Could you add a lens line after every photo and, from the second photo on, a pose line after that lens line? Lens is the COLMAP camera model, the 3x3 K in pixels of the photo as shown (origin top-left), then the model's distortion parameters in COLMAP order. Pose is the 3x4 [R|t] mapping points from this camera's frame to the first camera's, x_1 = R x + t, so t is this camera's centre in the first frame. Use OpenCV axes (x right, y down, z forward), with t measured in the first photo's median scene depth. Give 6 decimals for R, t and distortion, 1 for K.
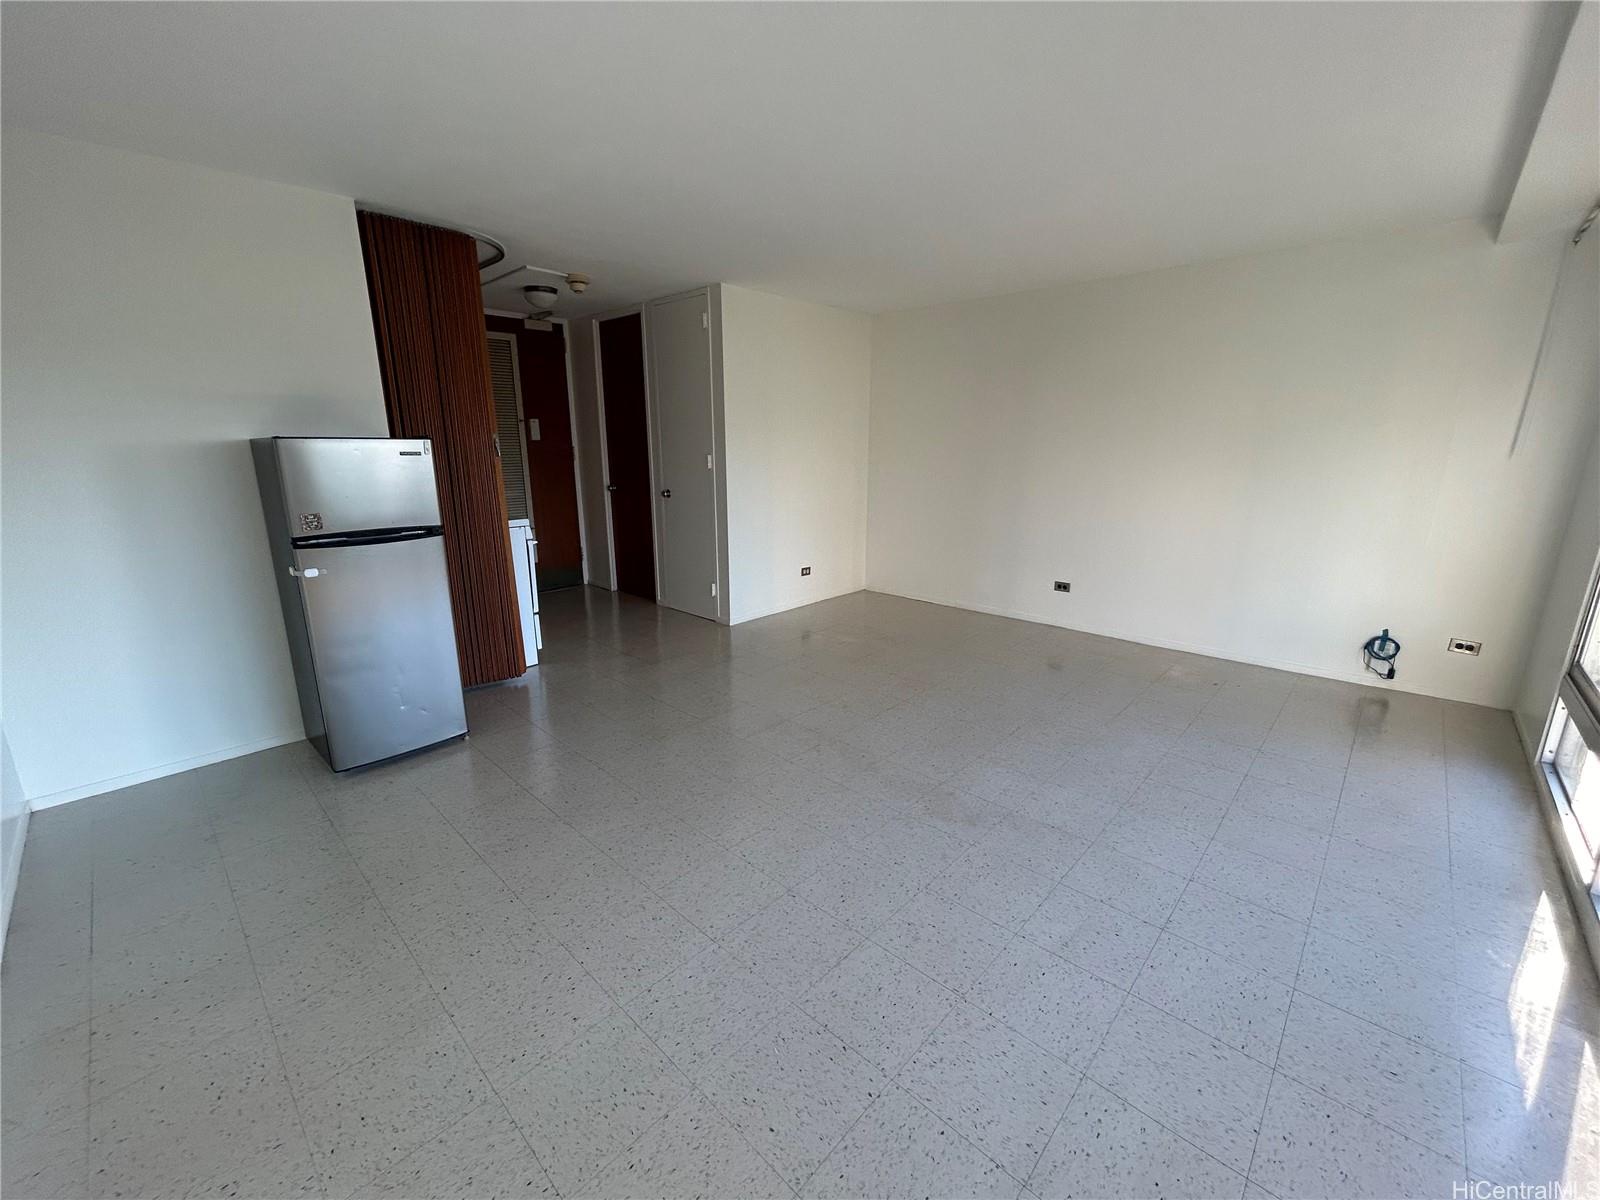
lens RADIAL K [[647.0, 0, 792.0], [0, 647.0, 592.8], [0, 0, 1]] dist [0.012474, 0.000311]
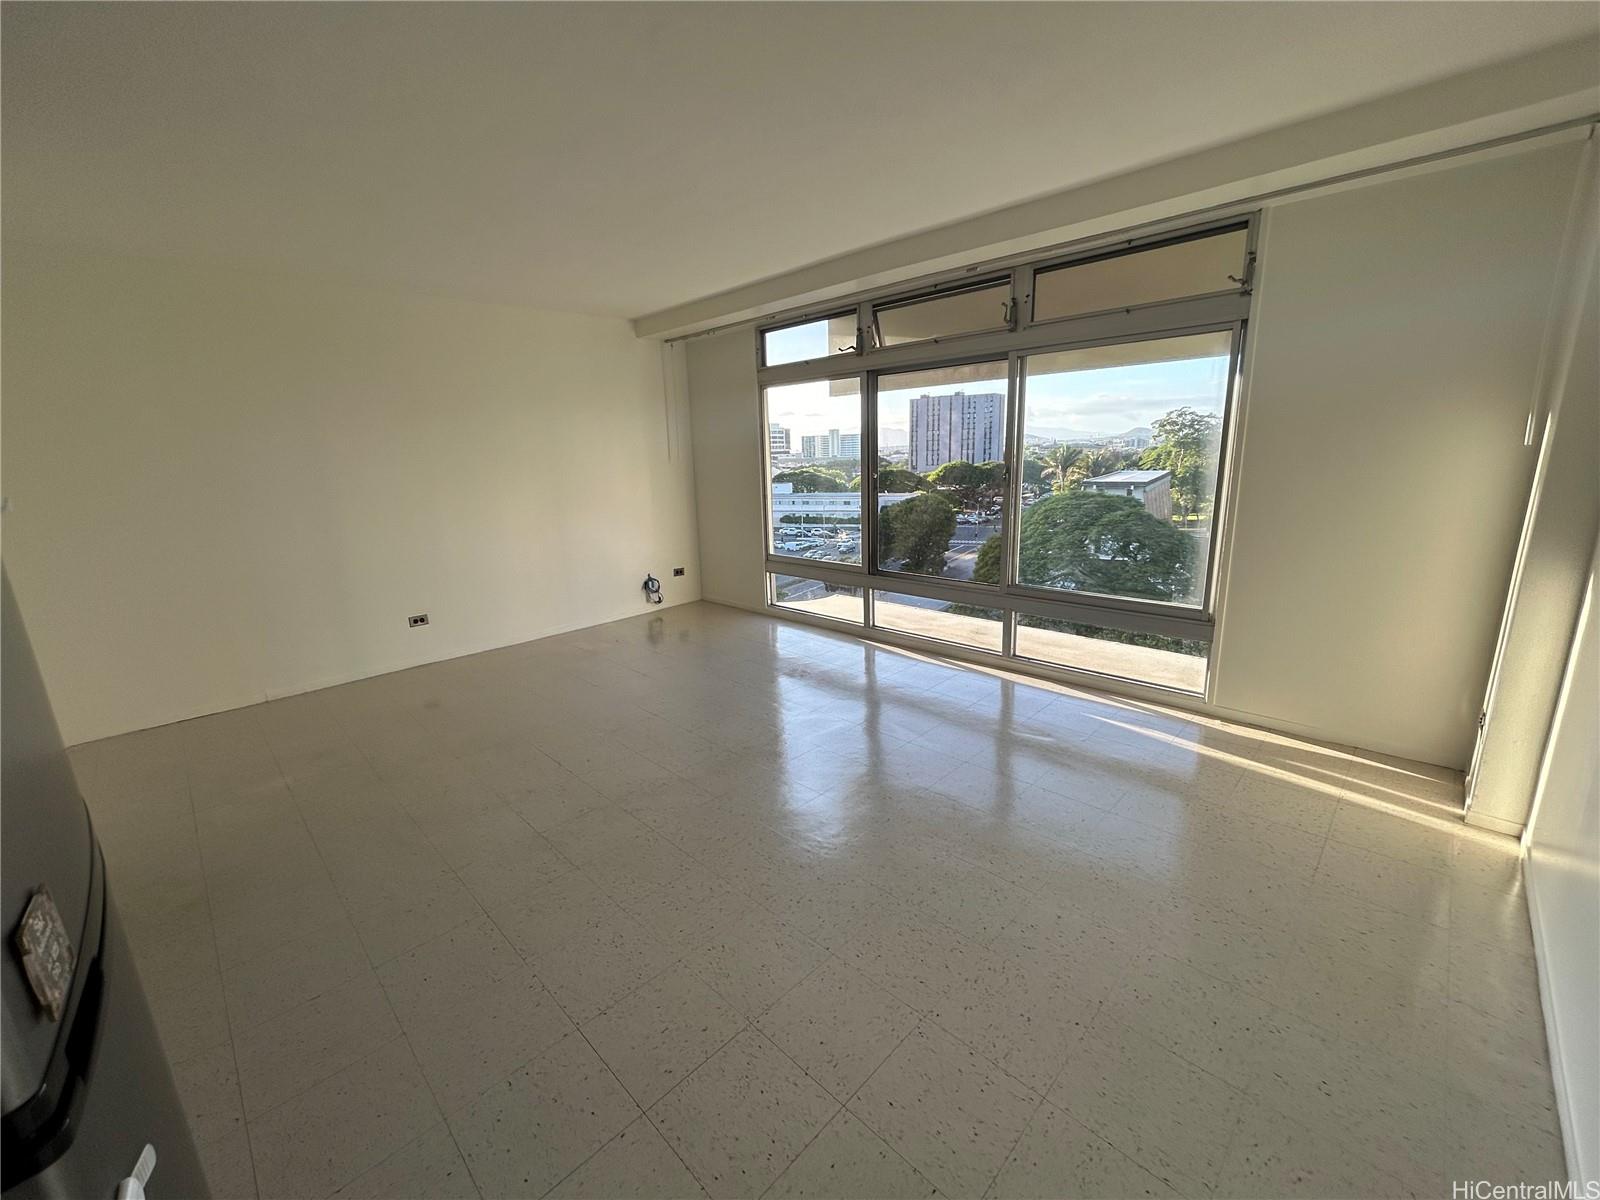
lens RADIAL K [[647.0, 0, 804.2], [0, 647.0, 597.0], [0, 0, 1]] dist [0.012474, 0.000311]
pose [[0.011823, -0.223905, 0.974539, -0.616175], [0.259267, 0.941963, 0.213275, -0.127476], [-0.965733, 0.250144, 0.069188, 0.545559]]
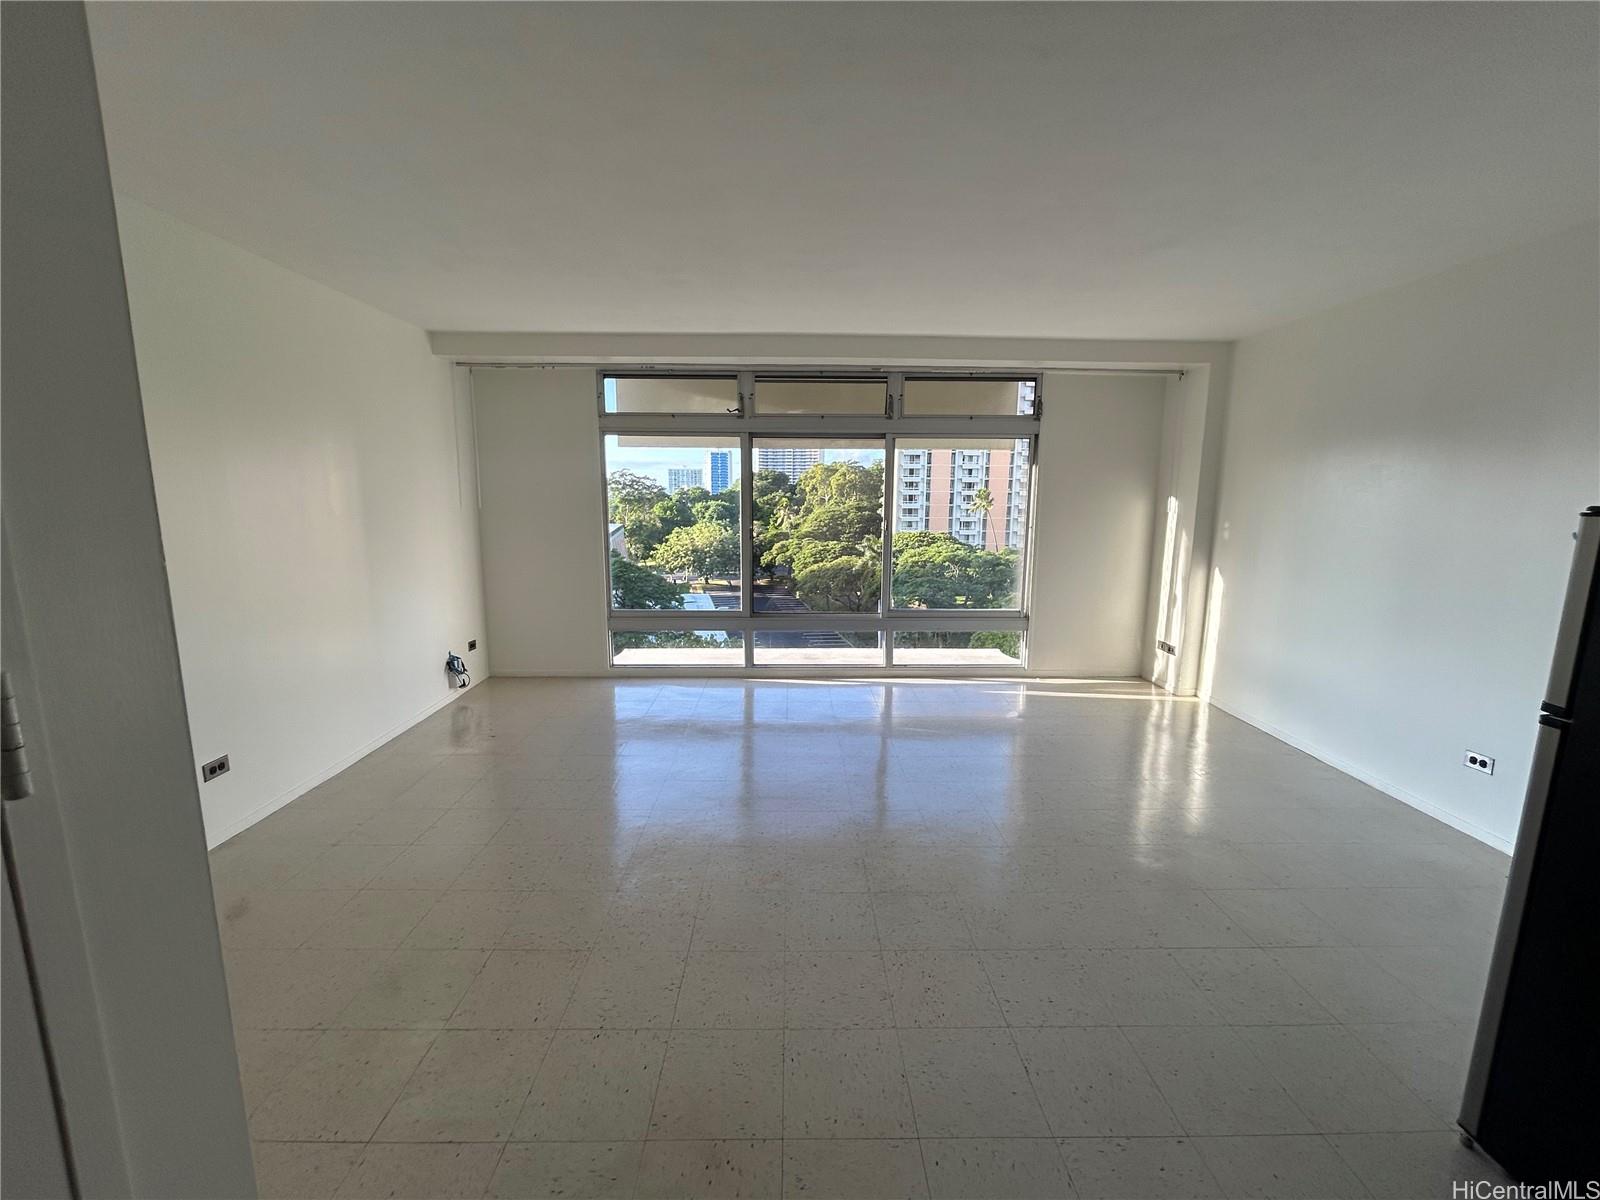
lens RADIAL K [[647.0, 0, 785.4], [0, 647.0, 601.2], [0, 0, 1]] dist [0.012474, 0.000311]
pose [[-0.697209, -0.120381, 0.706688, -0.380547], [0.159855, 0.934870, 0.316962, -0.318367], [-0.698817, 0.333956, -0.632556, 1.299913]]
